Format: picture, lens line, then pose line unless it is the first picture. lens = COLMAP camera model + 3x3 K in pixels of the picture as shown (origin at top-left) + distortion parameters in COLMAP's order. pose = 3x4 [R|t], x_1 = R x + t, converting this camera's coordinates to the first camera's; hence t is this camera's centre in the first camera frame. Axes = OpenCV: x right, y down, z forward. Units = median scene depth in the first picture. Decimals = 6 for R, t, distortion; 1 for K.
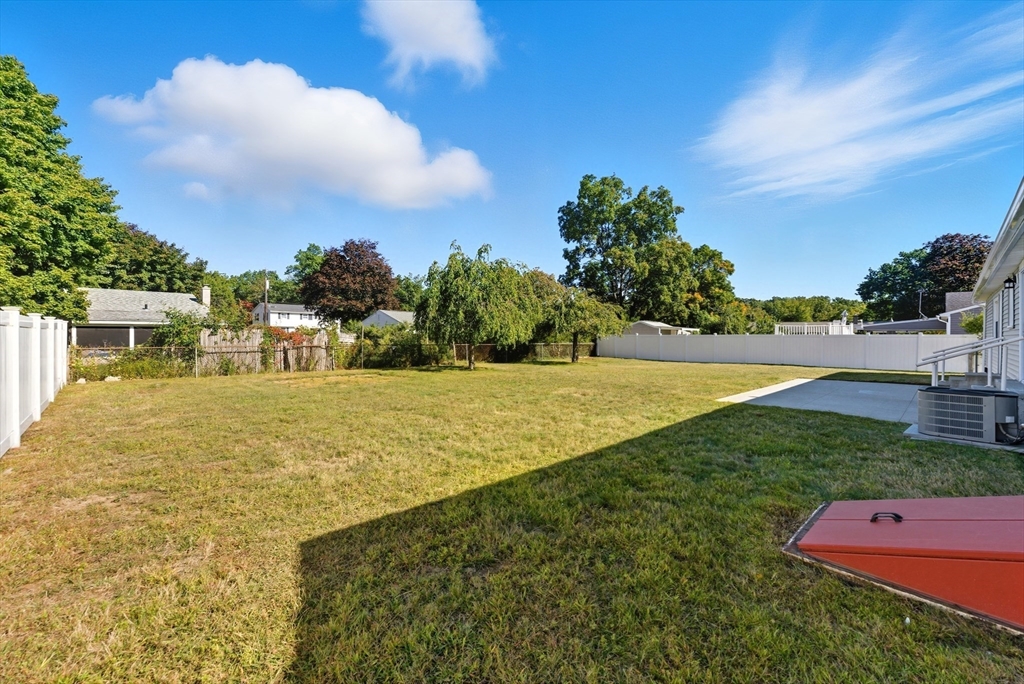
lens RADIAL K [[413.5, 0, 510.1], [0, 413.5, 338.9], [0, 0, 1]] dist [-0.013545, -0.000031]
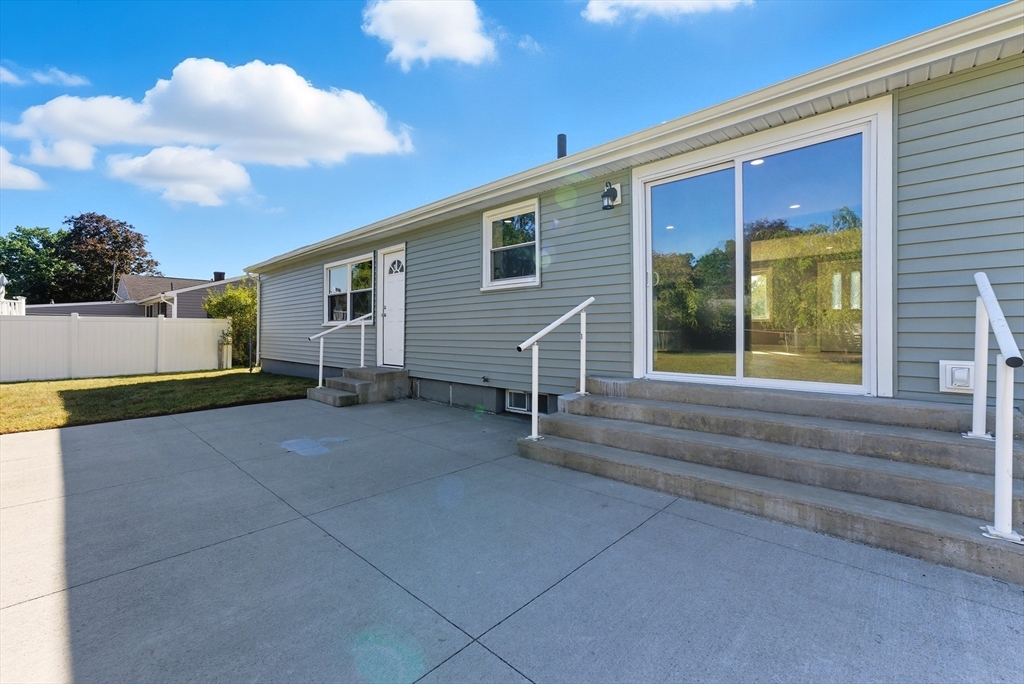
lens RADIAL K [[413.5, 0, 510.1], [0, 413.5, 338.9], [0, 0, 1]] dist [-0.013545, -0.000031]
pose [[-0.093317, -0.016048, 0.995507, 0.104975], [0.003728, 0.999857, 0.016468, 0.005884], [-0.995629, 0.005248, -0.093244, 0.182836]]
